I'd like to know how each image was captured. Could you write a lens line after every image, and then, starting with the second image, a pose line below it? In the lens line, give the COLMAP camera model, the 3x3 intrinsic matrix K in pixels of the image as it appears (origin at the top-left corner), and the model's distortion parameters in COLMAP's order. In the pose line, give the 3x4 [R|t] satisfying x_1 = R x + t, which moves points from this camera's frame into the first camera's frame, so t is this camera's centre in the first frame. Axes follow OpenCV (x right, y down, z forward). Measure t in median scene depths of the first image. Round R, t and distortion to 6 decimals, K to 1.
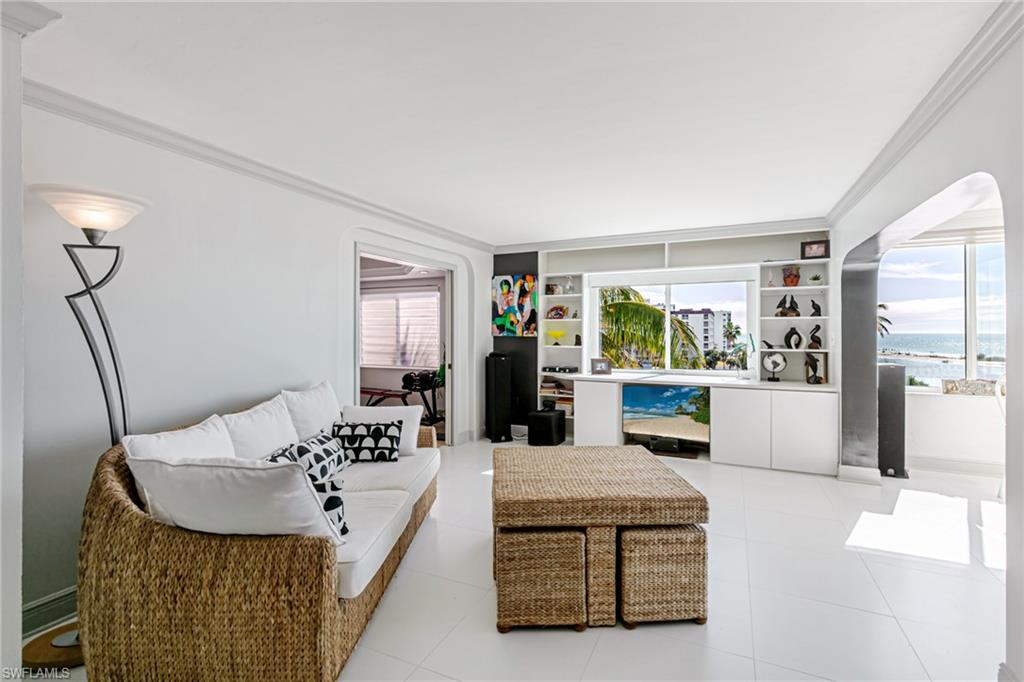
lens RADIAL K [[469.5, 0, 514.2], [0, 469.5, 329.5], [0, 0, 1]] dist [0.011005, -0.000519]
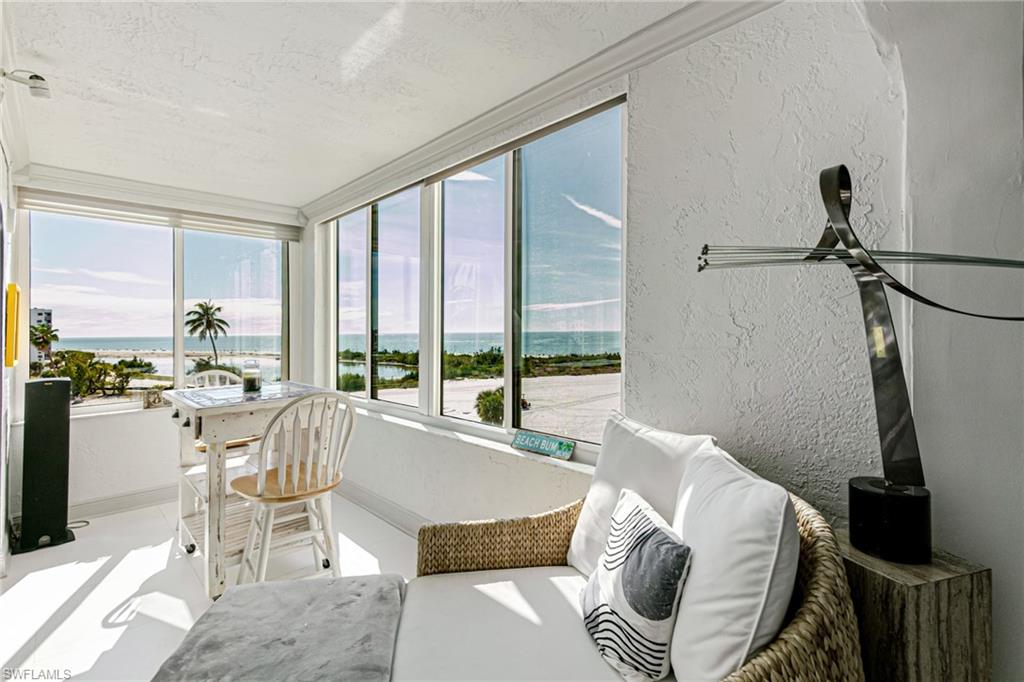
lens RADIAL K [[469.5, 0, 514.2], [0, 469.5, 329.5], [0, 0, 1]] dist [0.011005, -0.000519]
pose [[0.364605, -0.001358, 0.931161, 0.364805], [0.007192, 0.999973, -0.001358, 0.005830], [-0.931134, 0.007192, 0.364605, 0.114540]]
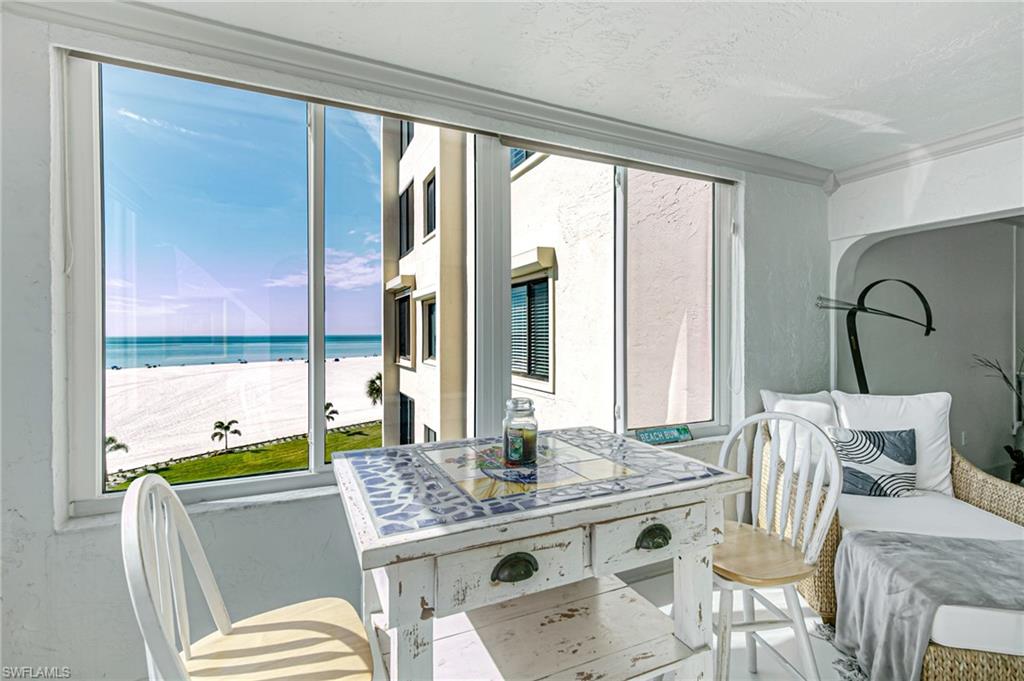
lens RADIAL K [[468.1, 0, 513.0], [0, 468.1, 335.5], [0, 0, 1]] dist [0.011521, -0.000440]
pose [[-0.763587, -0.000664, 0.645704, 0.604724], [0.000122, 0.999999, 0.001172, 0.002632], [-0.645704, 0.000974, -0.763587, 0.828936]]
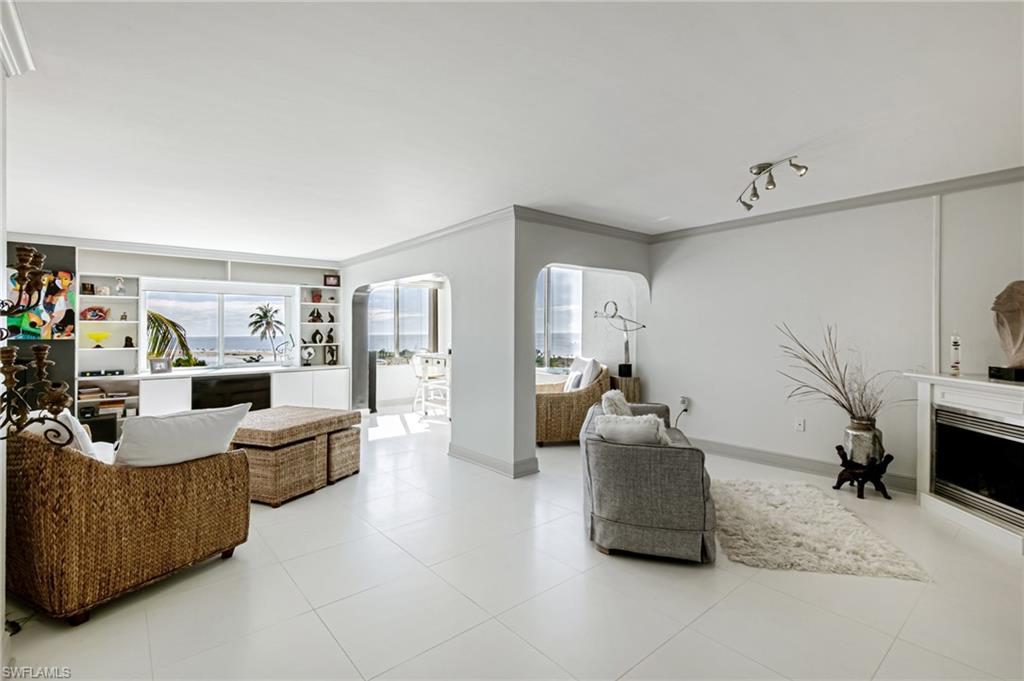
lens RADIAL K [[469.5, 0, 514.2], [0, 469.5, 329.0], [0, 0, 1]] dist [0.011005, -0.000519]
pose [[0.420138, 0.002908, 0.907455, -0.523446], [0.004270, 0.999977, -0.005182, 0.004332], [-0.907450, 0.006052, 0.420116, -0.213450]]
